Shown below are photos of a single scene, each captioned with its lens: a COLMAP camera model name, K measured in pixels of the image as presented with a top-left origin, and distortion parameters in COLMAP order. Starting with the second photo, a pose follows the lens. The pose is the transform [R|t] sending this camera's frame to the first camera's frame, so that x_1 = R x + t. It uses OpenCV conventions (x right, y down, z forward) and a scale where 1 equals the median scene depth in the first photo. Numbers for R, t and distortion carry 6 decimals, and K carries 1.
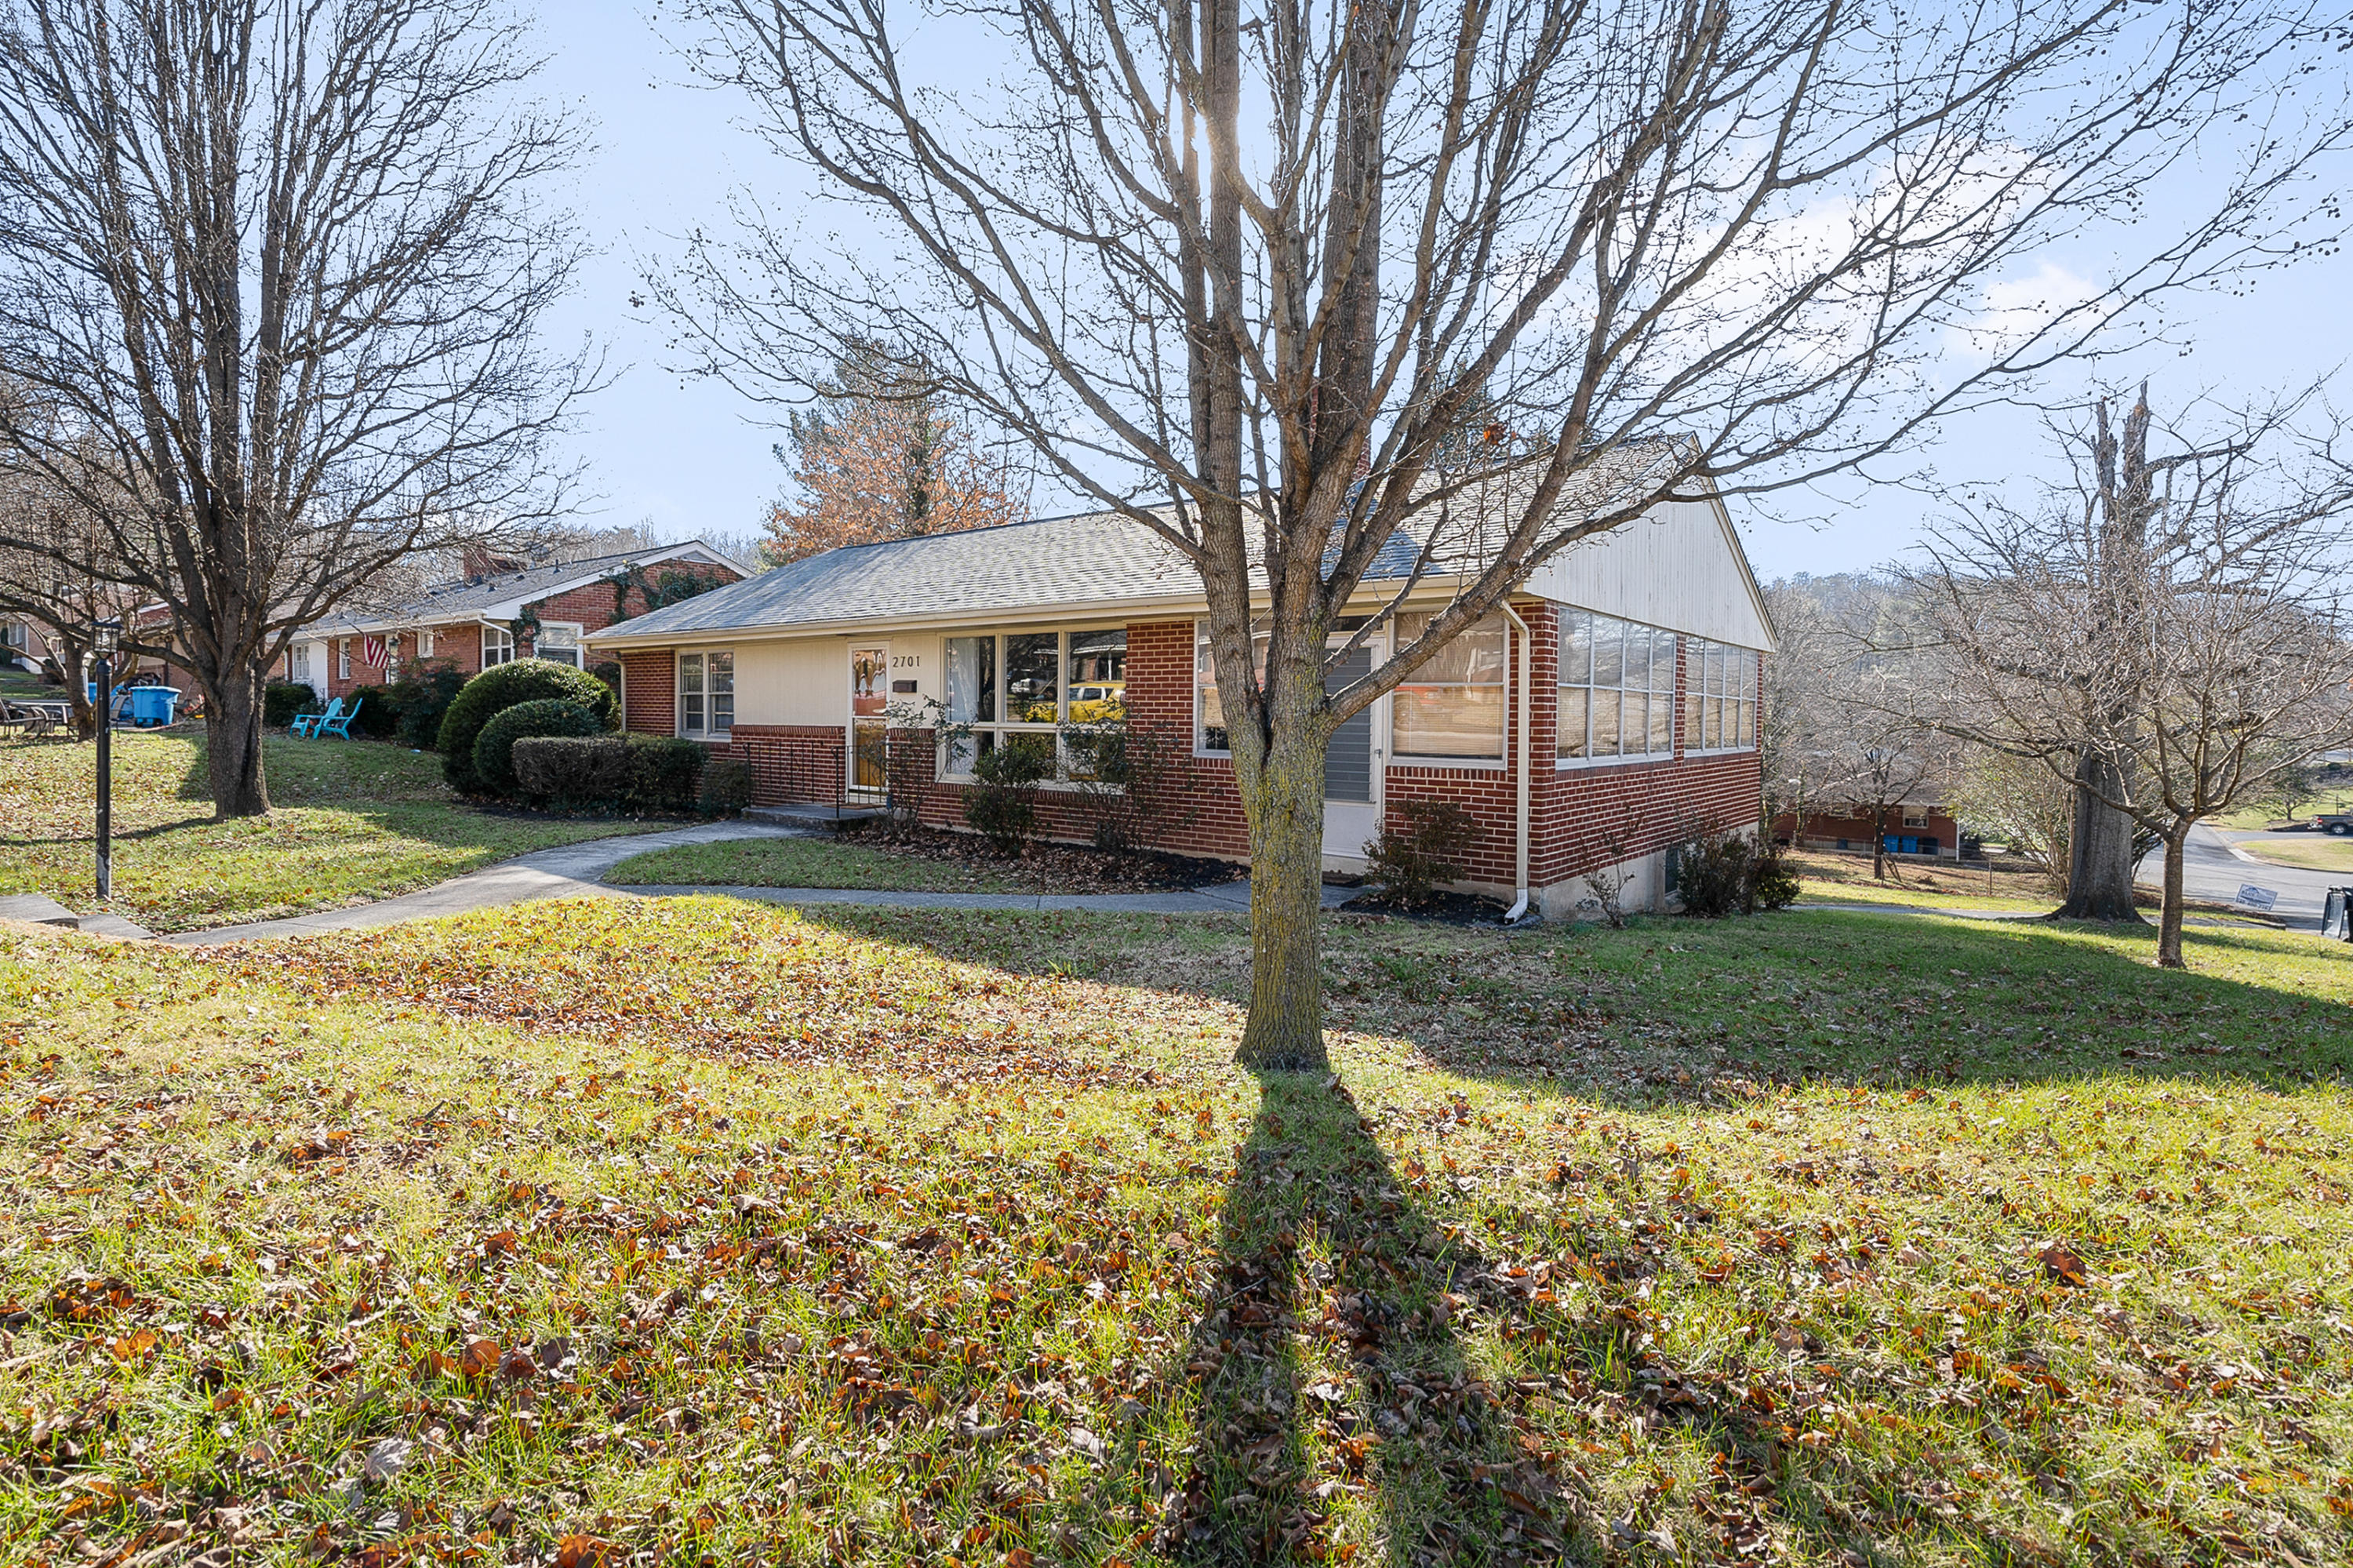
lens RADIAL K [[1100.5, 0, 1179.9], [0, 1100.5, 707.1], [0, 0, 1]] dist [0.000310, -0.000062]
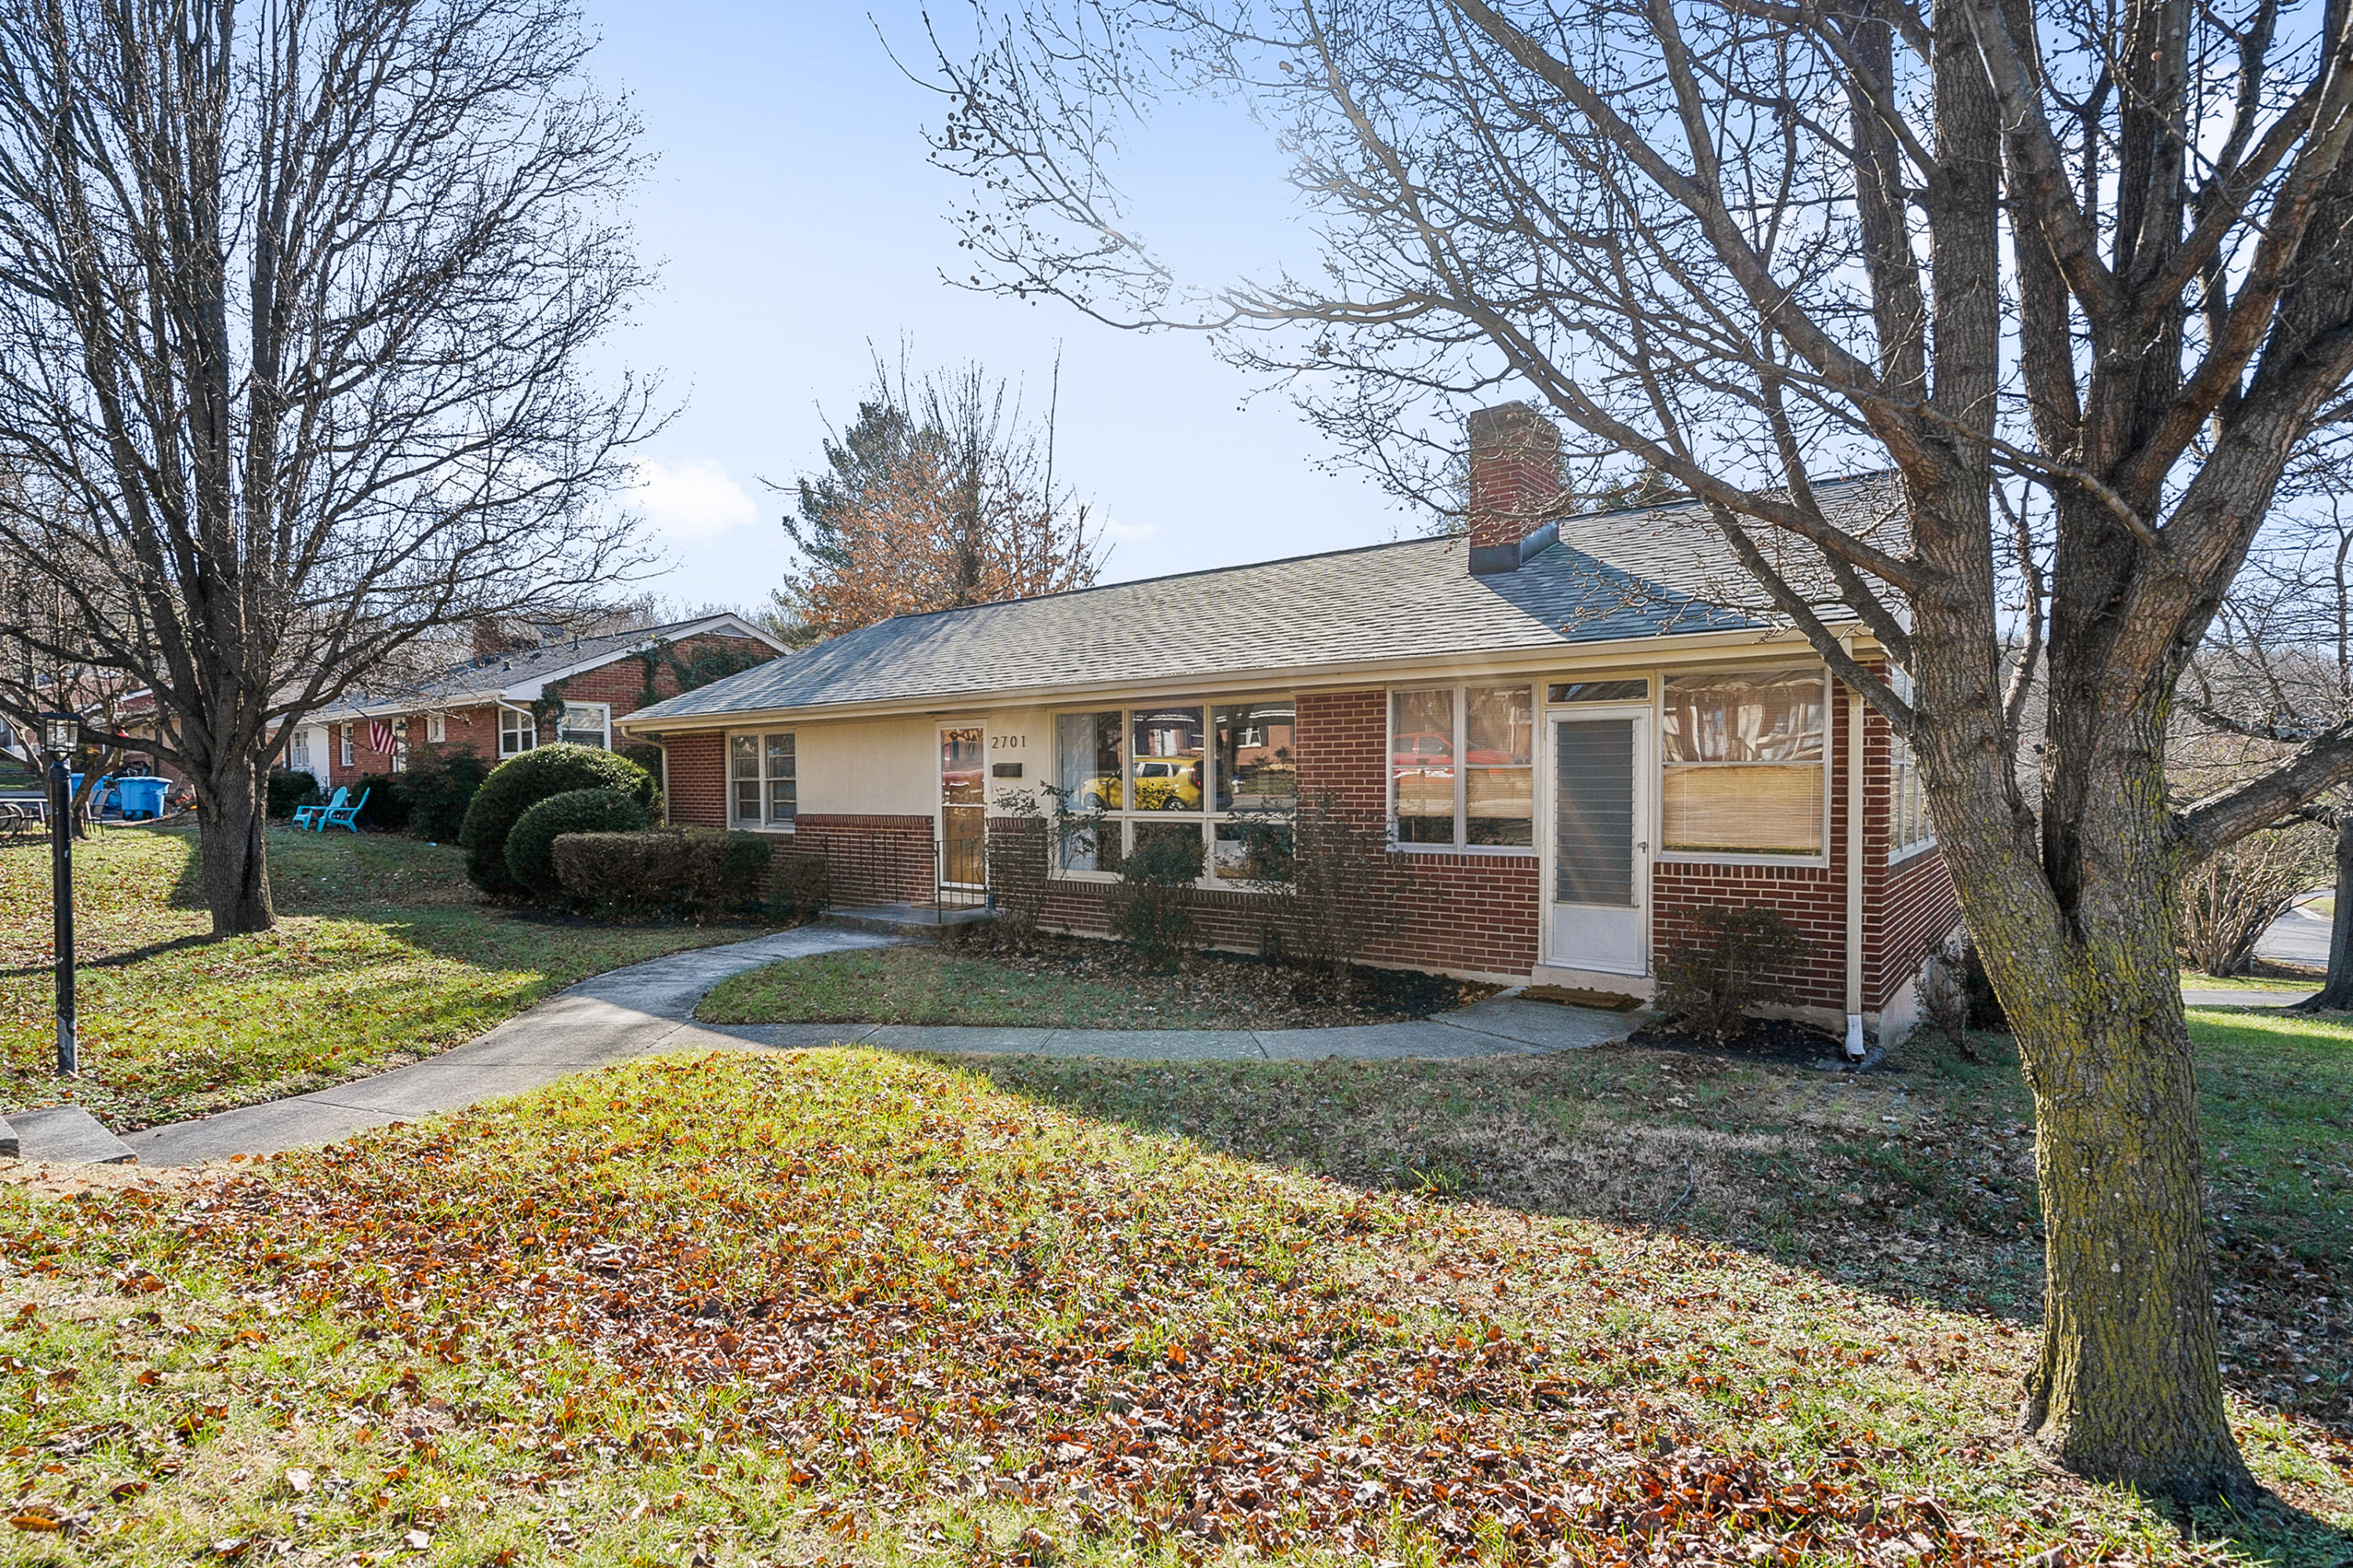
lens RADIAL K [[1058.7, 0, 1176.5], [0, 1058.7, 784.0], [0, 0, 1]] dist [-0.000814, 0.000061]
pose [[0.999641, -0.016505, 0.021117, -0.130977], [0.016321, 0.999828, 0.008858, -0.012852], [-0.021260, -0.008510, 0.999738, 0.149380]]
